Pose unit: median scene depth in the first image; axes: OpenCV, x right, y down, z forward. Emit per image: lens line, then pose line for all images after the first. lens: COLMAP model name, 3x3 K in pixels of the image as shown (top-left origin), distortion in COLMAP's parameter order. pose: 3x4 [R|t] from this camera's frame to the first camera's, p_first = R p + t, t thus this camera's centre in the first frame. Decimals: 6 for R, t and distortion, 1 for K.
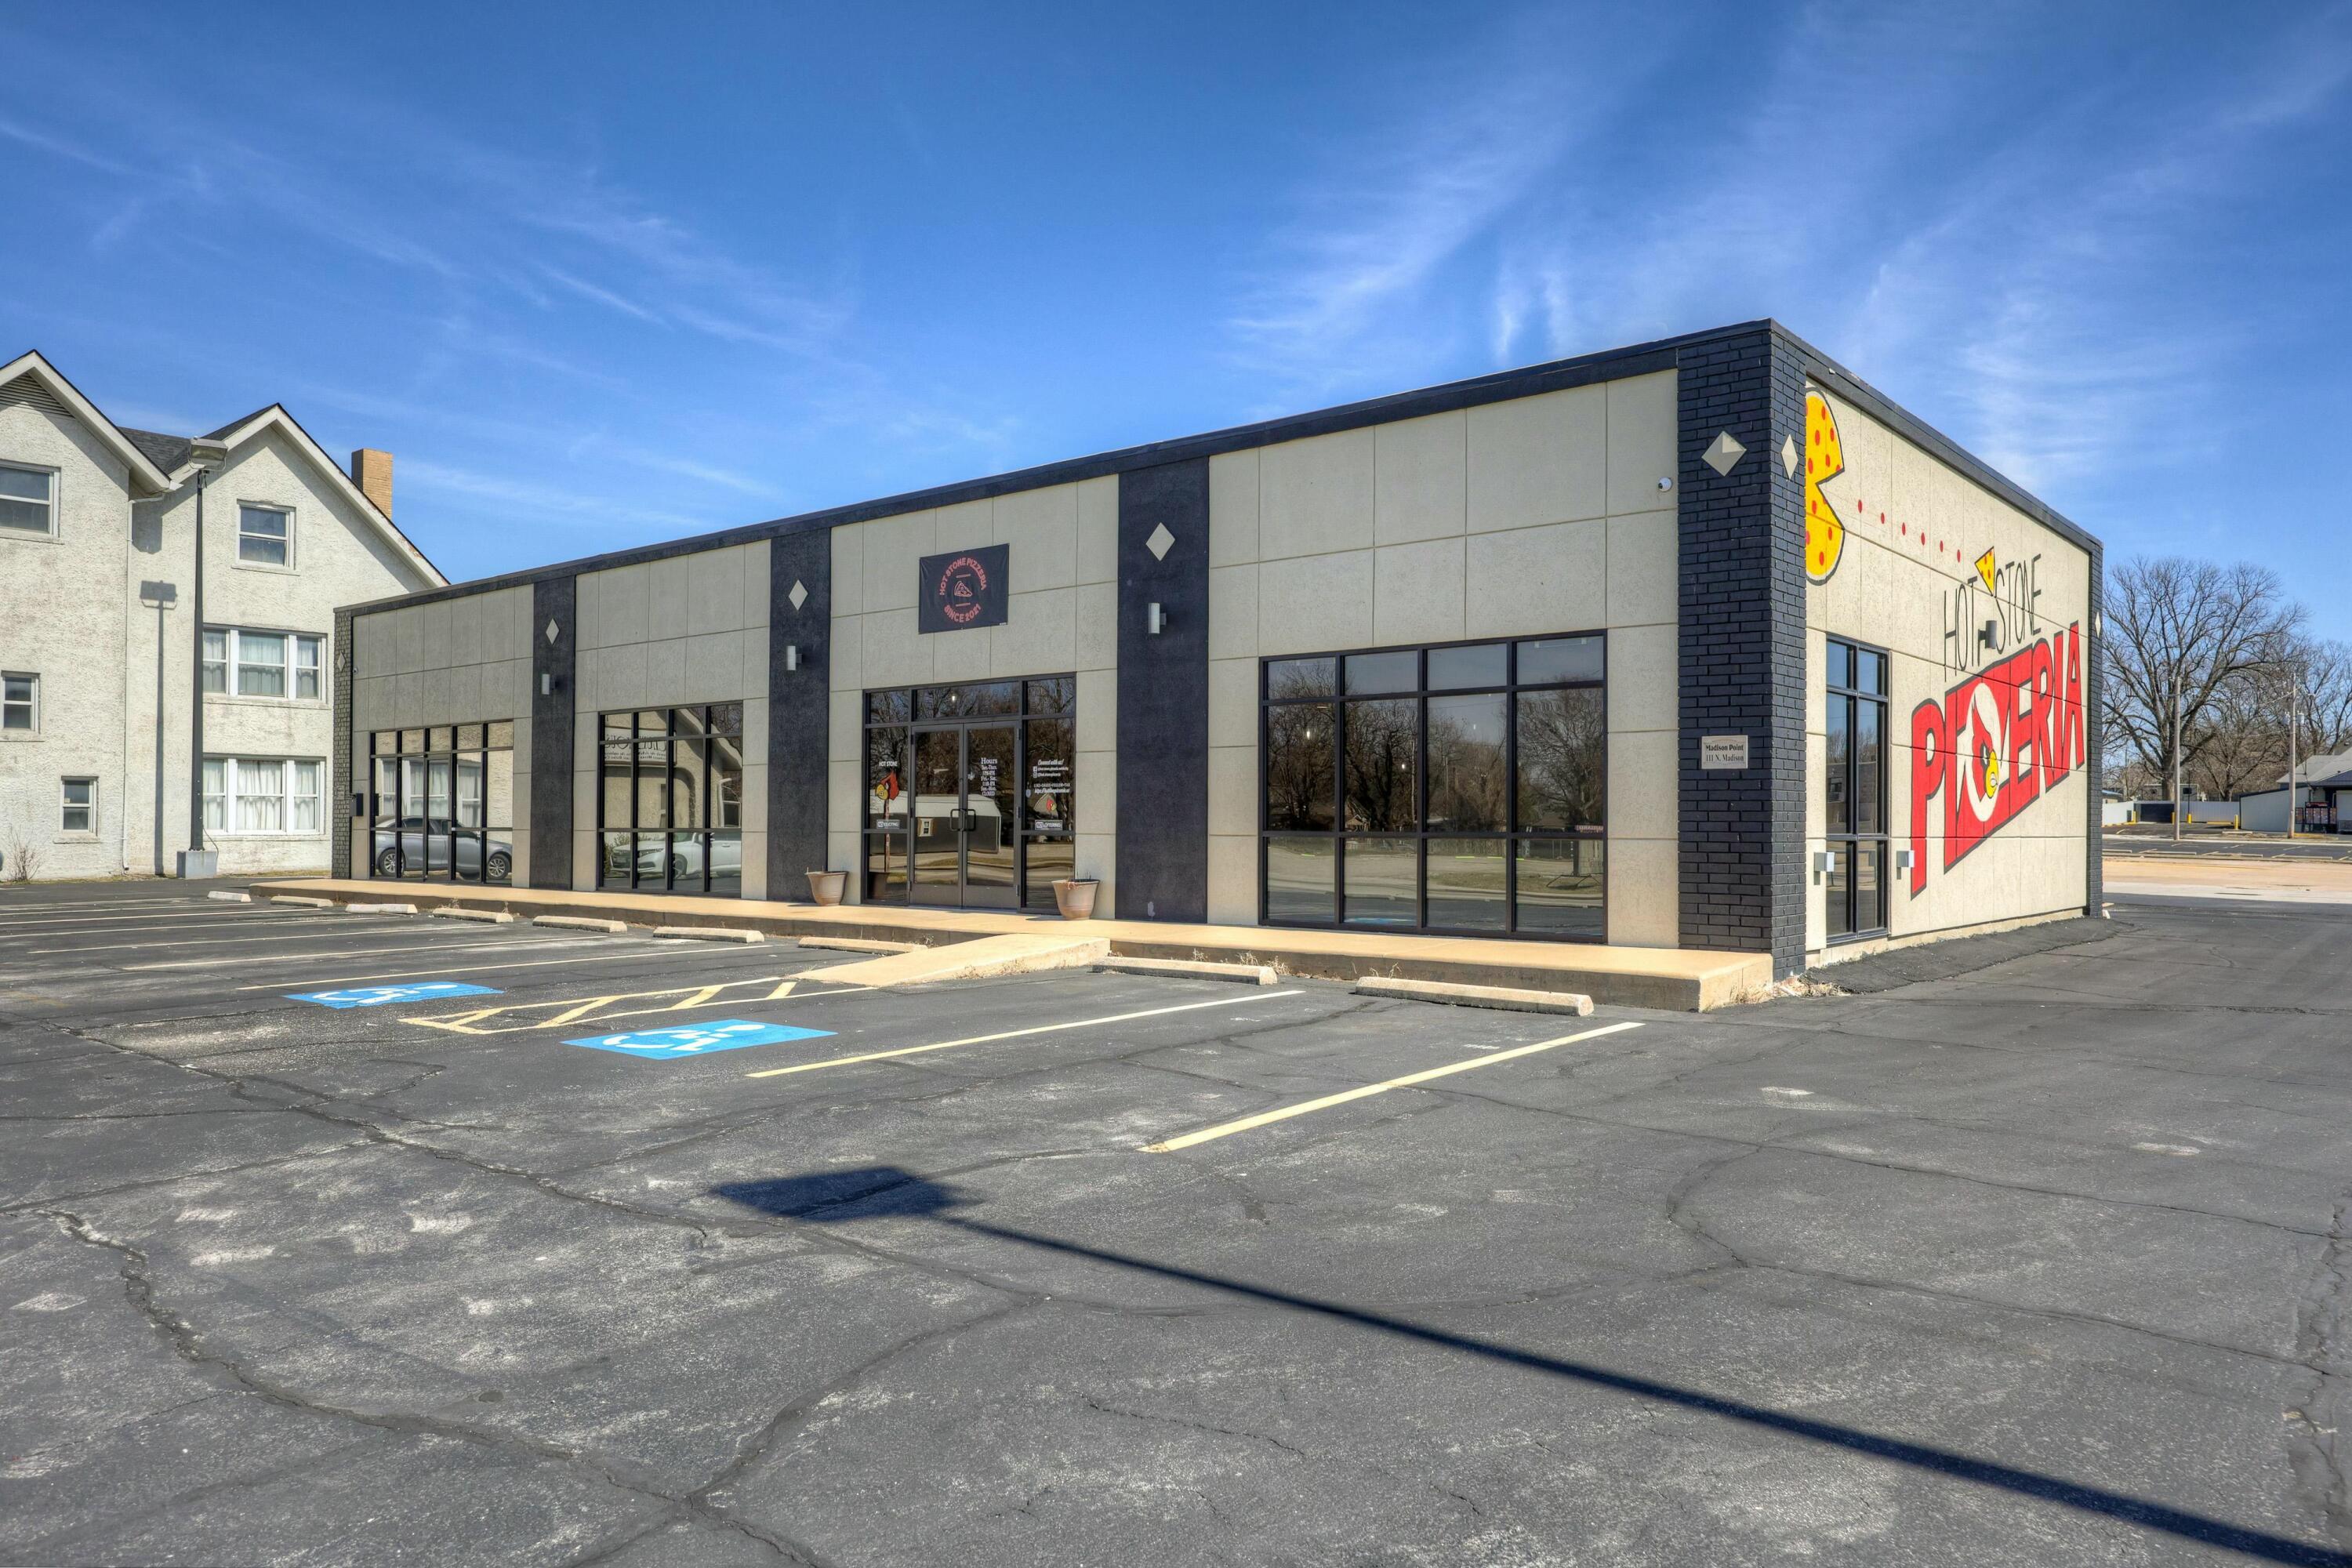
lens RADIAL K [[1603.7, 0, 1254.3], [0, 1603.7, 833.7], [0, 0, 1]] dist [-0.038494, 0.000394]
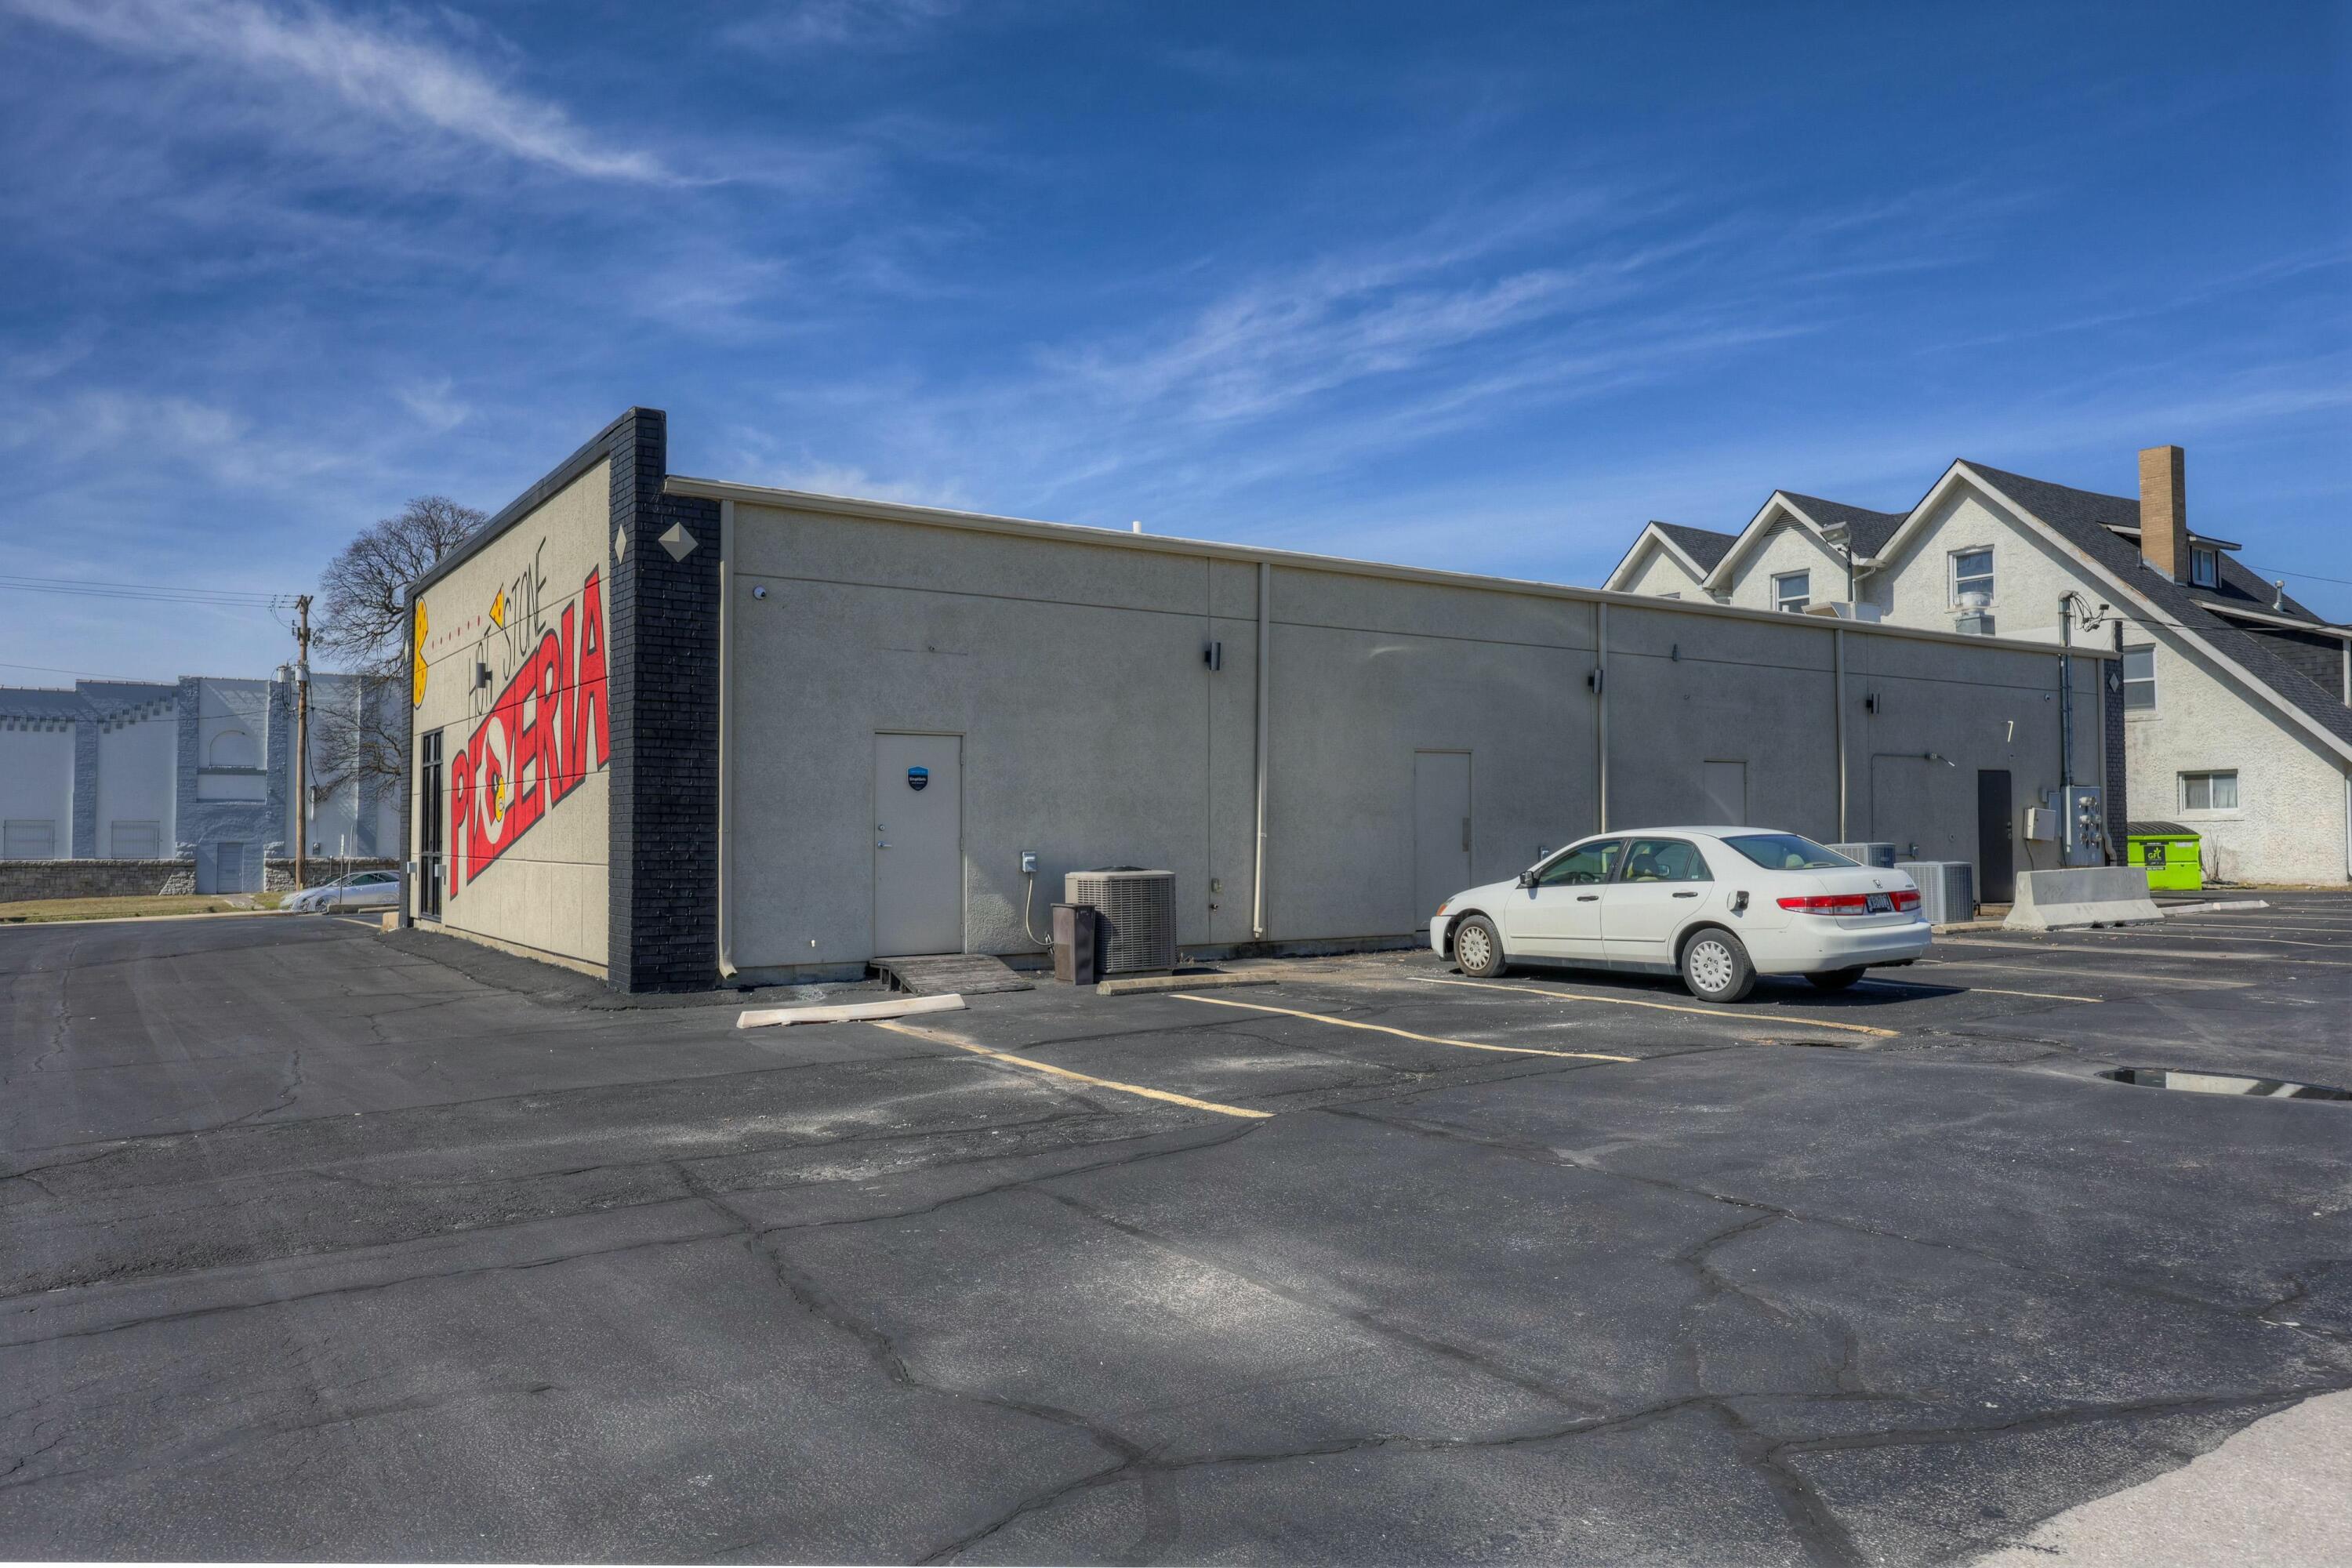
lens RADIAL K [[1633.0, 0, 1176.0], [0, 1633.0, 784.0], [0, 0, 1]] dist [0.010009, -0.001500]
pose [[-0.280003, -0.033344, -0.959420, 0.695942], [-0.000115, 0.999398, -0.034700, -0.004905], [0.959999, -0.009606, -0.279838, 0.874734]]
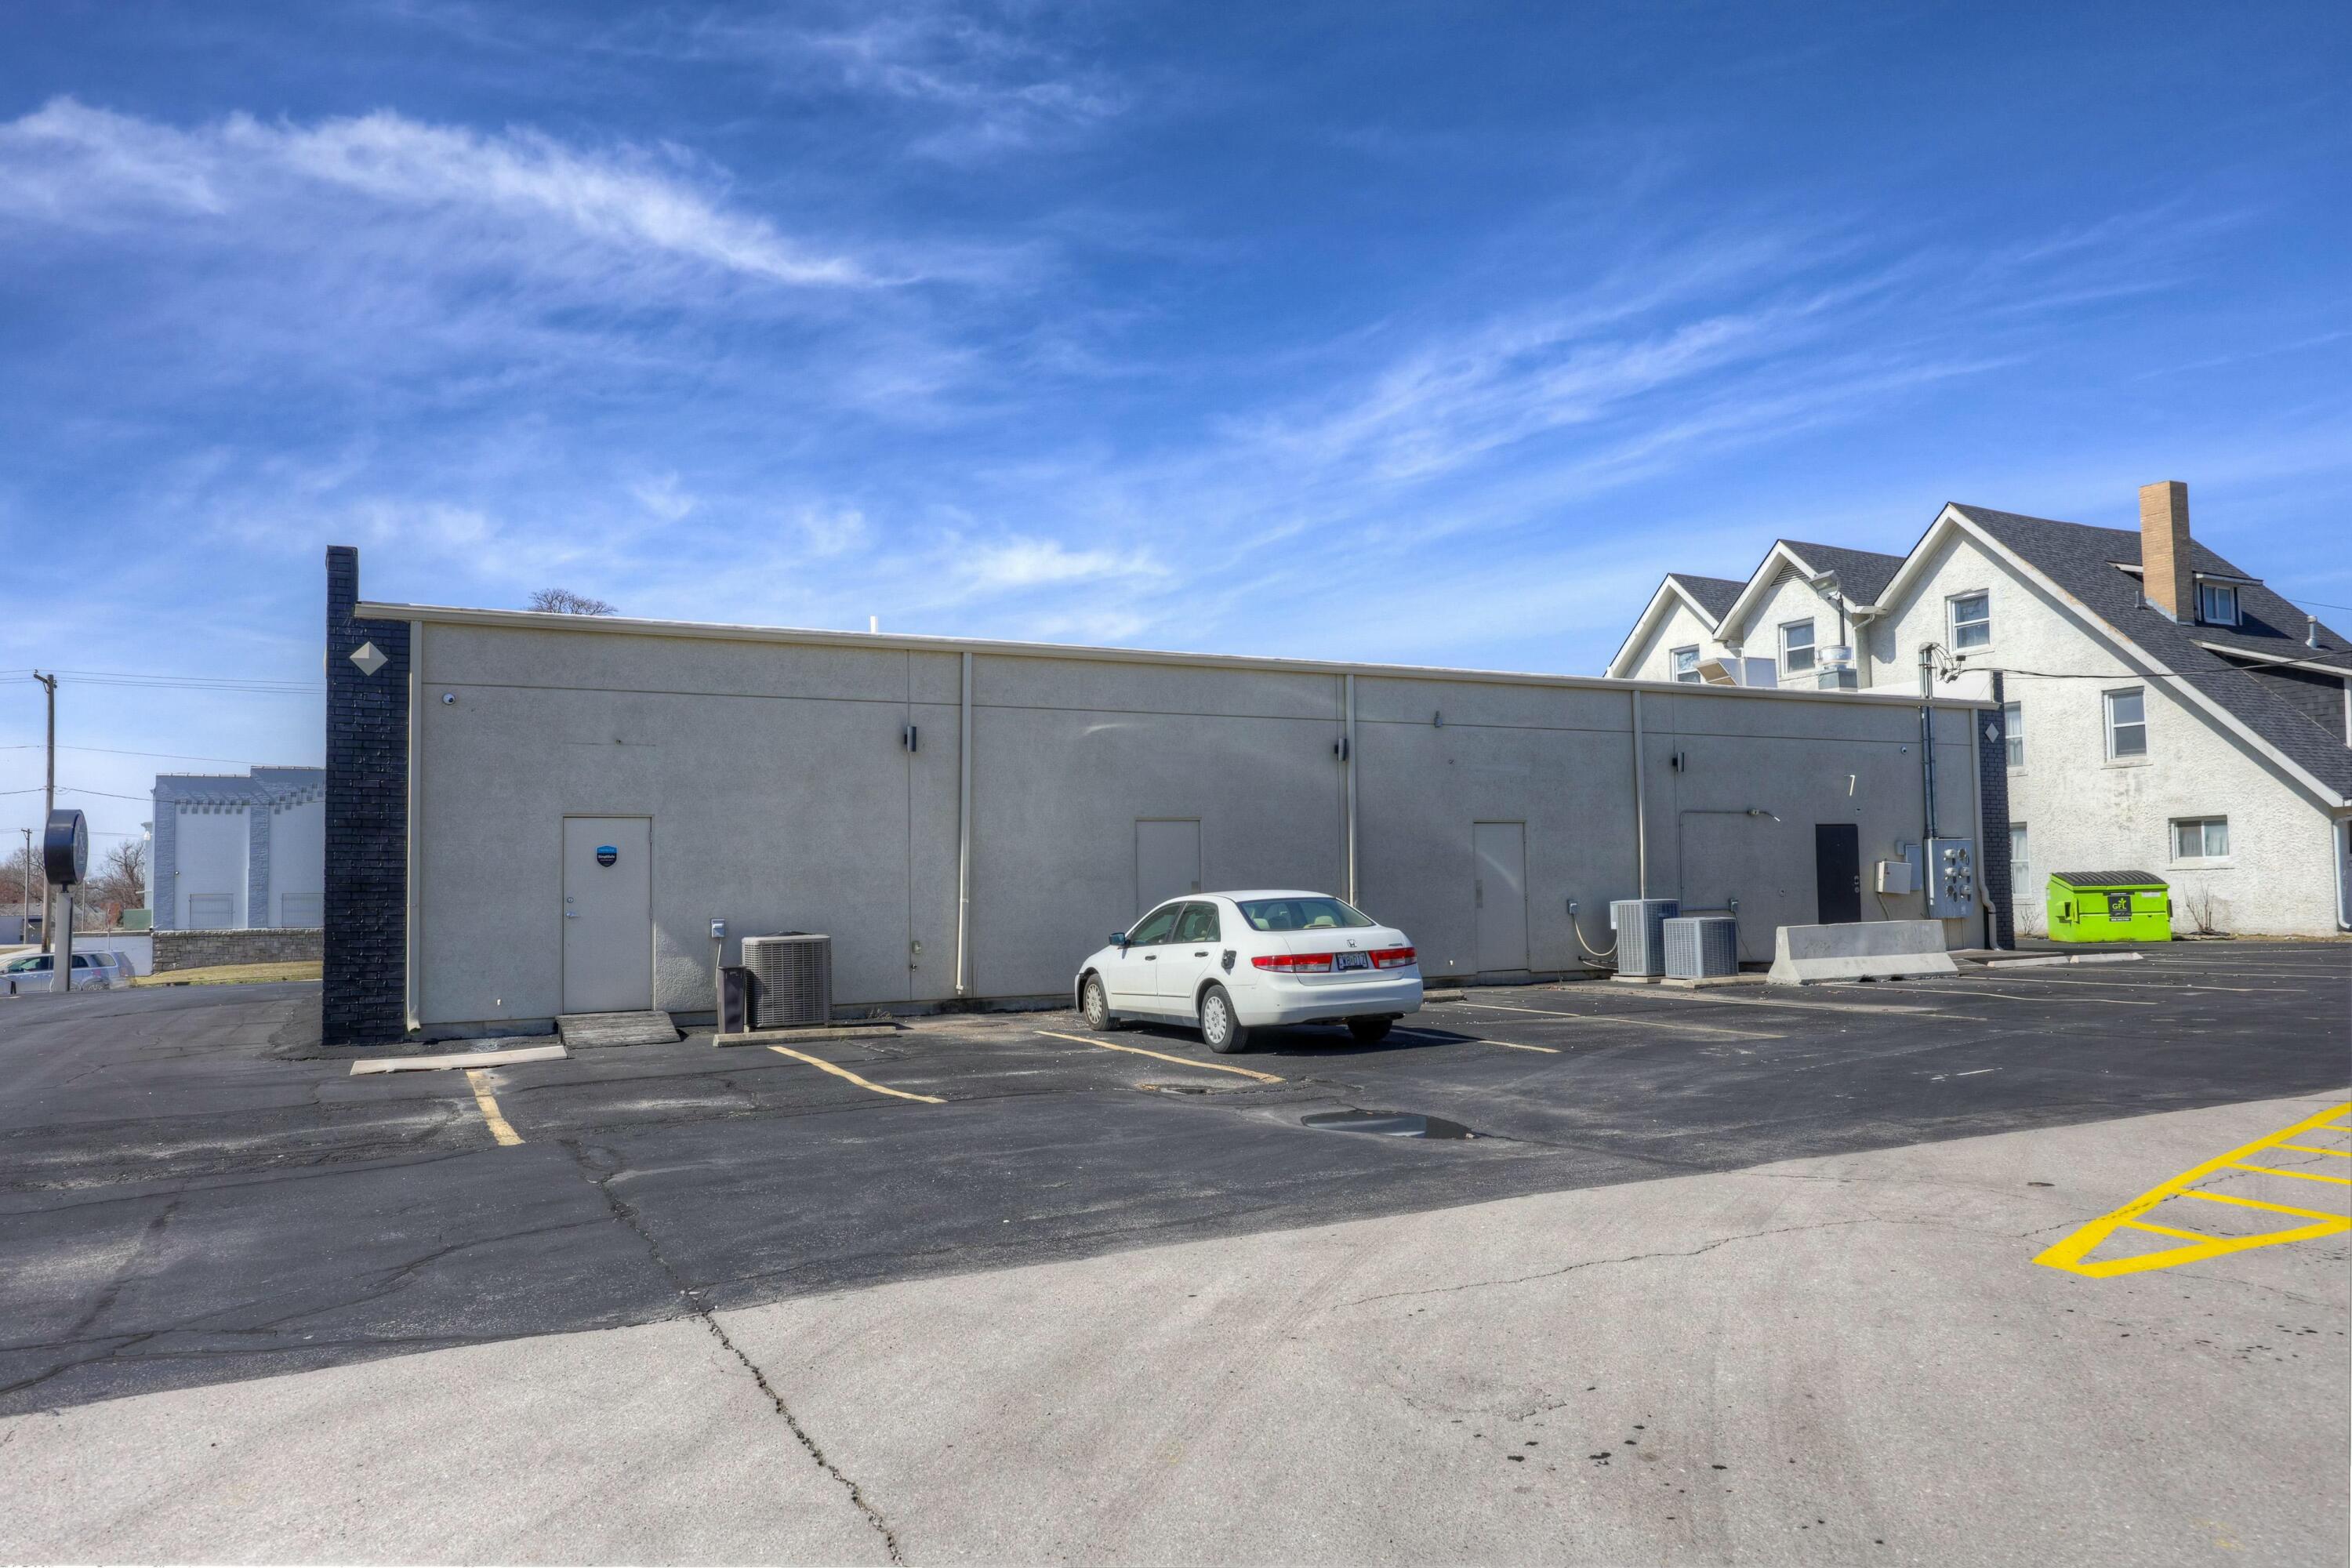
lens RADIAL K [[1633.0, 0, 1176.0], [0, 1633.0, 784.0], [0, 0, 1]] dist [0.010009, -0.001500]
pose [[-0.403739, -0.059775, -0.912919, 0.679345], [0.011596, 0.997449, -0.070438, -0.006484], [0.914801, -0.039025, -0.402016, 1.061143]]
